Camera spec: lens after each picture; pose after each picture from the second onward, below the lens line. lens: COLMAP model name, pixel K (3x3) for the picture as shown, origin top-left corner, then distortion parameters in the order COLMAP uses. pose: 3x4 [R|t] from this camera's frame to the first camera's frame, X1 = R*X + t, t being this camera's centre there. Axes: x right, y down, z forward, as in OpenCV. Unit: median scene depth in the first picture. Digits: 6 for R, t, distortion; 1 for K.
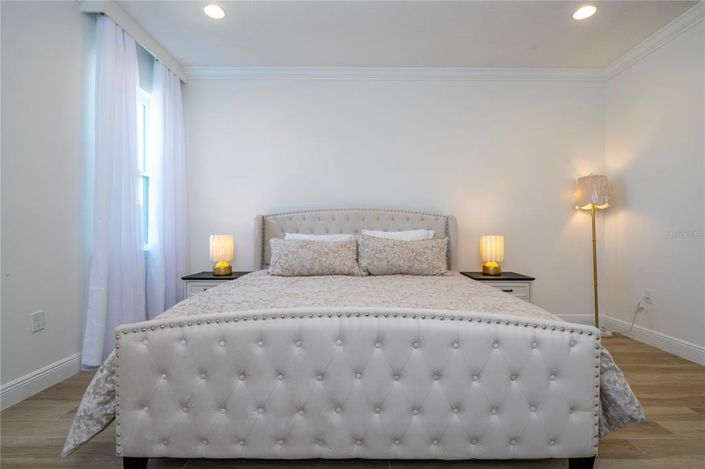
lens RADIAL K [[326.3, 0, 351.6], [0, 326.3, 236.5], [0, 0, 1]] dist [0.001281, 0.000596]
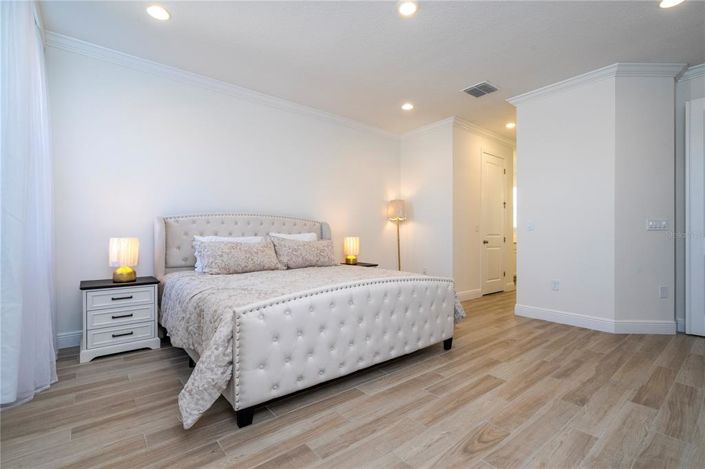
lens RADIAL K [[326.3, 0, 351.6], [0, 326.3, 236.5], [0, 0, 1]] dist [0.001281, 0.000596]
pose [[0.775507, -0.004246, 0.631325, -0.539777], [0.005459, 0.999985, 0.000019, -0.005877], [-0.631315, 0.003431, 0.775519, -0.133151]]
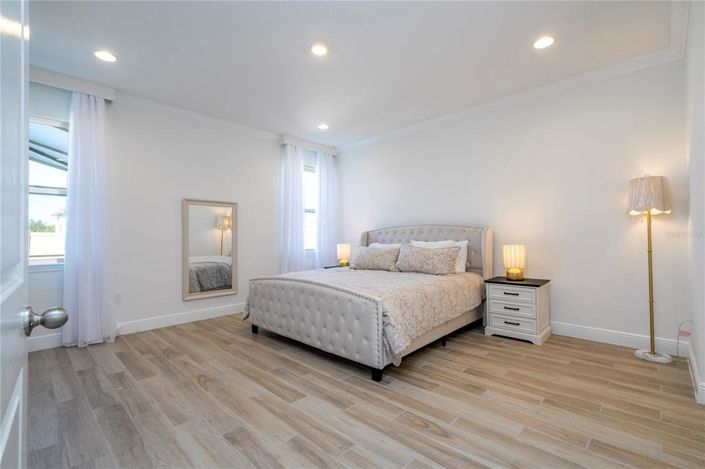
lens RADIAL K [[315.2, 0, 355.0], [0, 315.2, 235.8], [0, 0, 1]] dist [-0.002230, -0.000094]
pose [[0.721832, -0.018841, -0.691811, 0.875842], [0.004468, 0.999735, -0.022565, -0.012690], [0.692054, 0.013197, 0.721726, -0.169979]]
